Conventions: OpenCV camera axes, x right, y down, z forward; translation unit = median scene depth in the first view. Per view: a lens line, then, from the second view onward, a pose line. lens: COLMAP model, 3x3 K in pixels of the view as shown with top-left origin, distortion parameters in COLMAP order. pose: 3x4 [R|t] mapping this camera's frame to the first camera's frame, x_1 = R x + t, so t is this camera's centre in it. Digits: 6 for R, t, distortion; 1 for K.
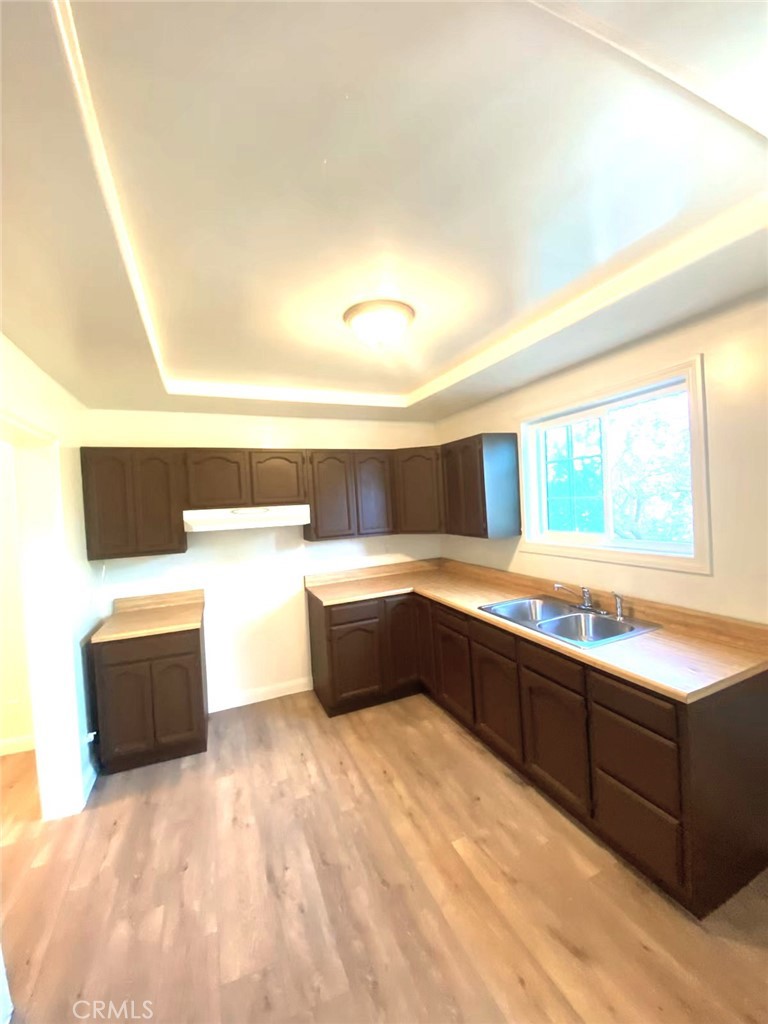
lens RADIAL K [[414.7, 0, 383.2], [0, 414.7, 508.4], [0, 0, 1]] dist [-0.000815, -0.012957]
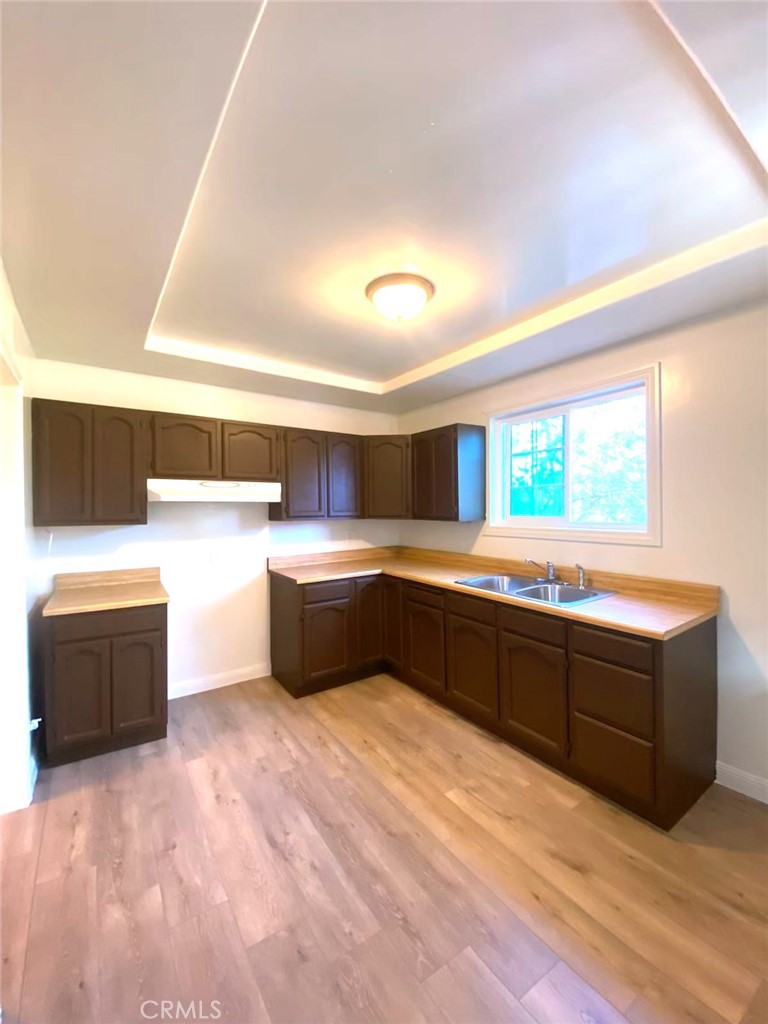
lens RADIAL K [[414.8, 0, 384.0], [0, 414.8, 512.0], [0, 0, 1]] dist [0.001000, -0.013341]
pose [[0.978341, 0.044692, 0.202116, -0.176380], [-0.042178, 0.998970, -0.016731, 0.085819], [-0.202656, 0.007844, 0.979219, -0.009806]]
